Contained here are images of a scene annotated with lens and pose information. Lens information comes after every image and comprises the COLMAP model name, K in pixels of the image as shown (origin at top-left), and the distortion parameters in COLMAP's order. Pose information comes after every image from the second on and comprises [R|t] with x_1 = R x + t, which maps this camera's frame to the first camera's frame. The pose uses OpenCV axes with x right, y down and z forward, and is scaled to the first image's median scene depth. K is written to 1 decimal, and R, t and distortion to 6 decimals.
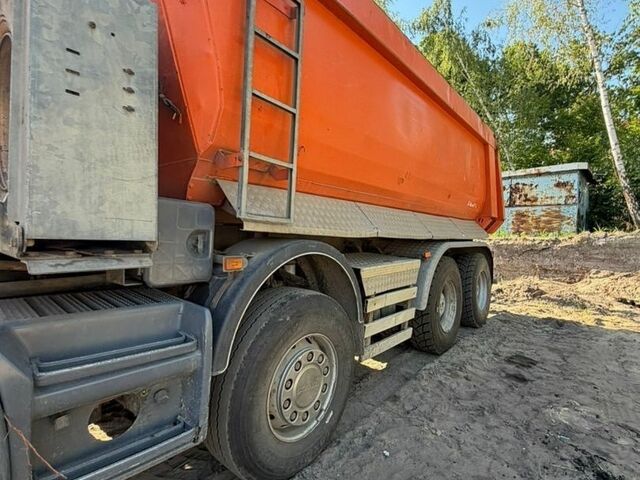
lens RADIAL K [[341.2, 0, 320.0], [0, 341.2, 240.0], [0, 0, 1]] dist [0.000327, 0.000243]
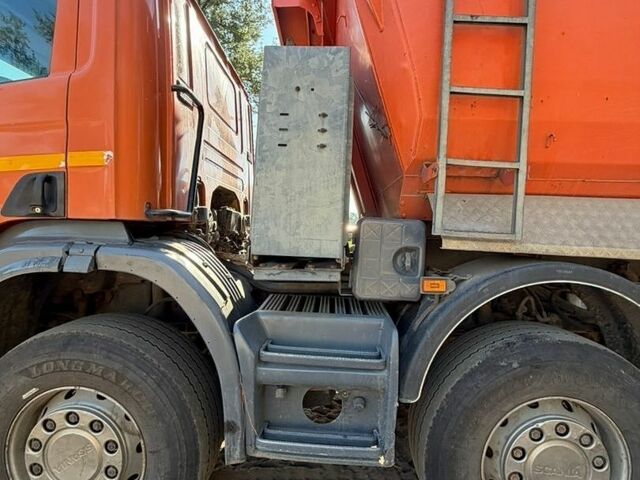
lens RADIAL K [[341.2, 0, 320.0], [0, 341.2, 240.0], [0, 0, 1]] dist [0.000327, 0.000243]
pose [[0.614830, -0.004408, -0.788648, 0.246171], [-0.023944, 0.999419, -0.024253, -0.019840], [0.788296, 0.033794, 0.614367, 0.185146]]
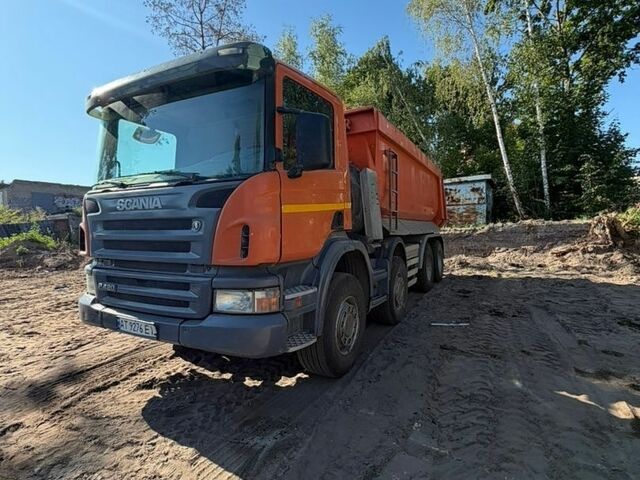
lens RADIAL K [[341.2, 0, 320.0], [0, 341.2, 240.0], [0, 0, 1]] dist [0.000327, 0.000243]
pose [[0.980665, -0.051885, 0.188688, -1.214868], [0.049981, 0.998640, 0.014840, -0.047047], [-0.189202, -0.005122, 0.981925, -1.619381]]
